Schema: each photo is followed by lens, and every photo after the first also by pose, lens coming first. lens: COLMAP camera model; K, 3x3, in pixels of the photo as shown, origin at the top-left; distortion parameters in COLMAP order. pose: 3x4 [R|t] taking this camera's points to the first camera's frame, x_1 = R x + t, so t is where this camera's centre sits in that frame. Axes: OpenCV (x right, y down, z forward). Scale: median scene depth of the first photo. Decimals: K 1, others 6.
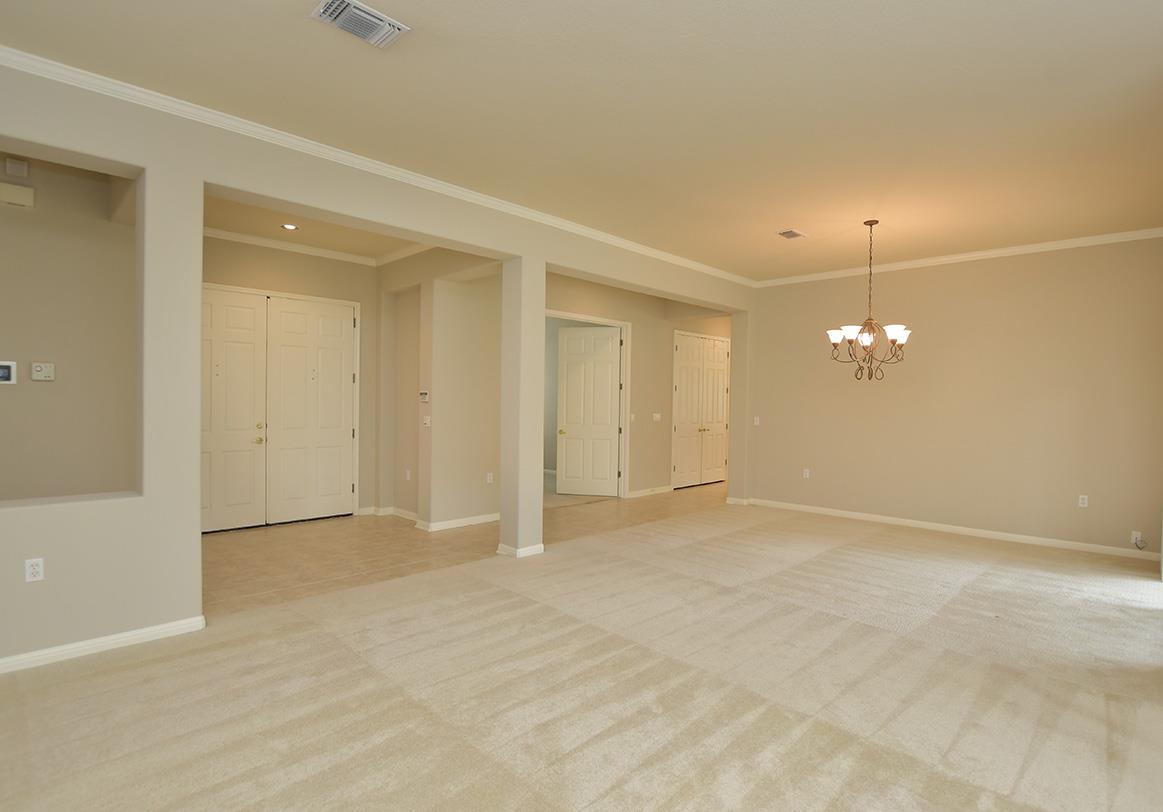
lens RADIAL K [[582.5, 0, 581.5], [0, 582.5, 406.0], [0, 0, 1]] dist [-0.014327, -0.000153]
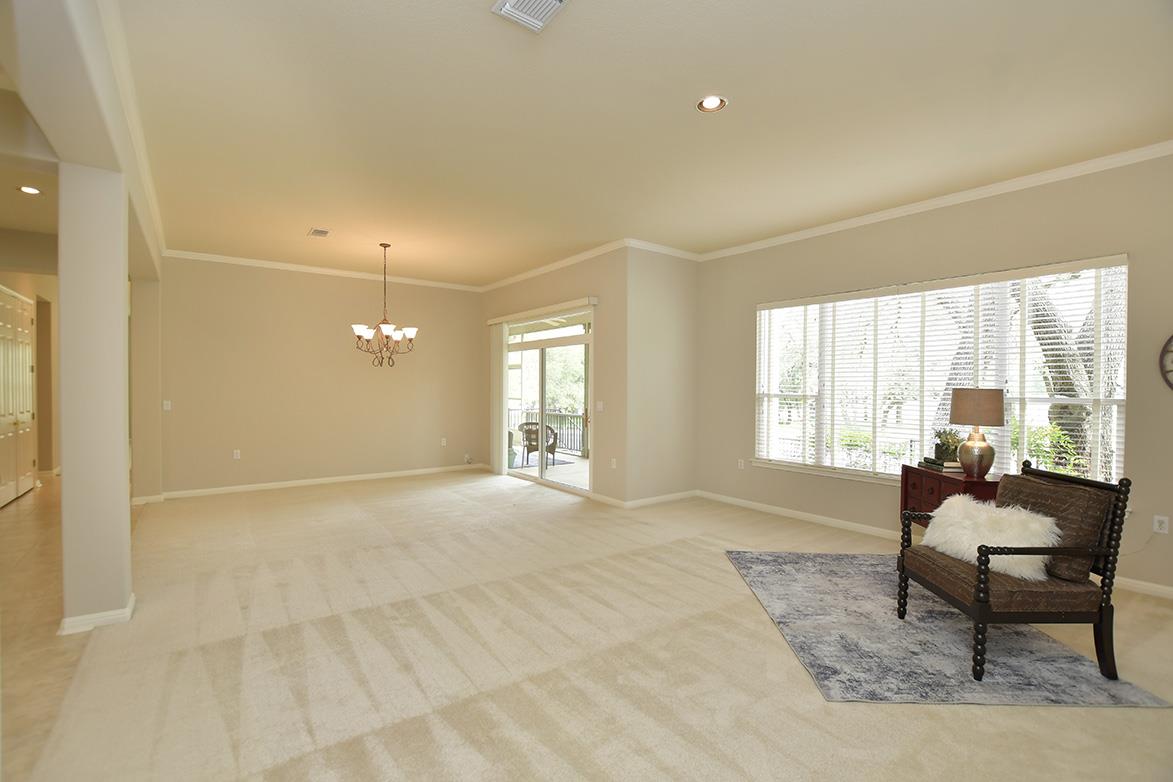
lens RADIAL K [[520.4, 0, 586.5], [0, 520.4, 391.0], [0, 0, 1]] dist [-0.001929, -0.000217]
pose [[0.157289, -0.021346, 0.987322, -0.883926], [0.003745, 0.999772, 0.021018, -0.022676], [-0.987545, 0.000392, 0.157334, 0.553652]]
